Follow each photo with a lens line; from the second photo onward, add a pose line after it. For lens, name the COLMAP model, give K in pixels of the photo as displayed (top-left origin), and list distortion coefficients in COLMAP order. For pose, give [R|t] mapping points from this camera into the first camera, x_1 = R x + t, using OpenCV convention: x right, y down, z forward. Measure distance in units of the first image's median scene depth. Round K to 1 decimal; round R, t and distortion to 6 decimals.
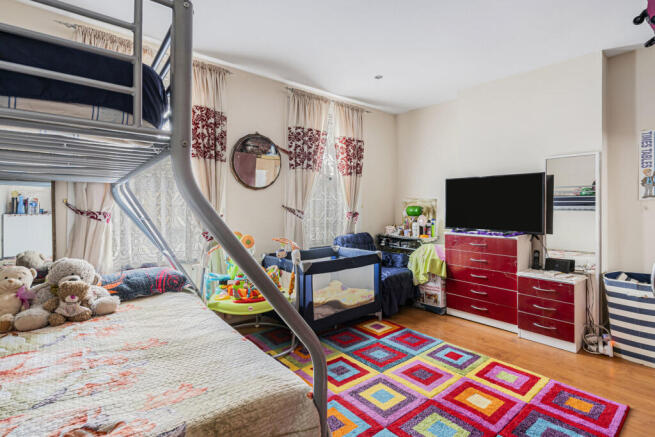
lens RADIAL K [[312.0, 0, 326.6], [0, 312.0, 221.0], [0, 0, 1]] dist [0.002460, 0.000393]
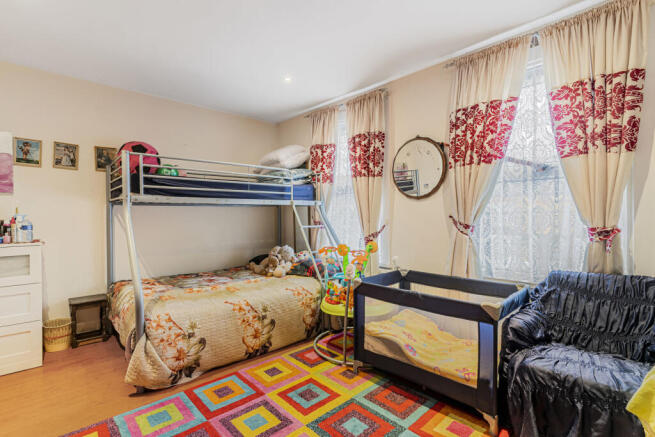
lens RADIAL K [[312.0, 0, 326.6], [0, 312.0, 221.0], [0, 0, 1]] dist [0.002460, 0.000393]
pose [[0.075663, 0.005641, -0.997117, 0.854607], [-0.040943, 0.999158, 0.002545, -0.036637], [0.996293, 0.040632, 0.075830, 0.850988]]
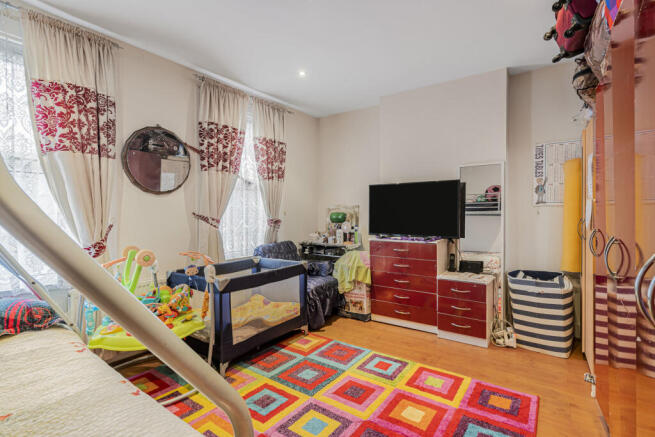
lens RADIAL K [[312.0, 0, 326.6], [0, 312.0, 221.0], [0, 0, 1]] dist [0.002460, 0.000393]
pose [[0.966795, -0.013878, 0.255176, -0.005655], [0.019290, 0.999639, -0.018721, -0.004931], [-0.254824, 0.023022, 0.966713, 0.089081]]
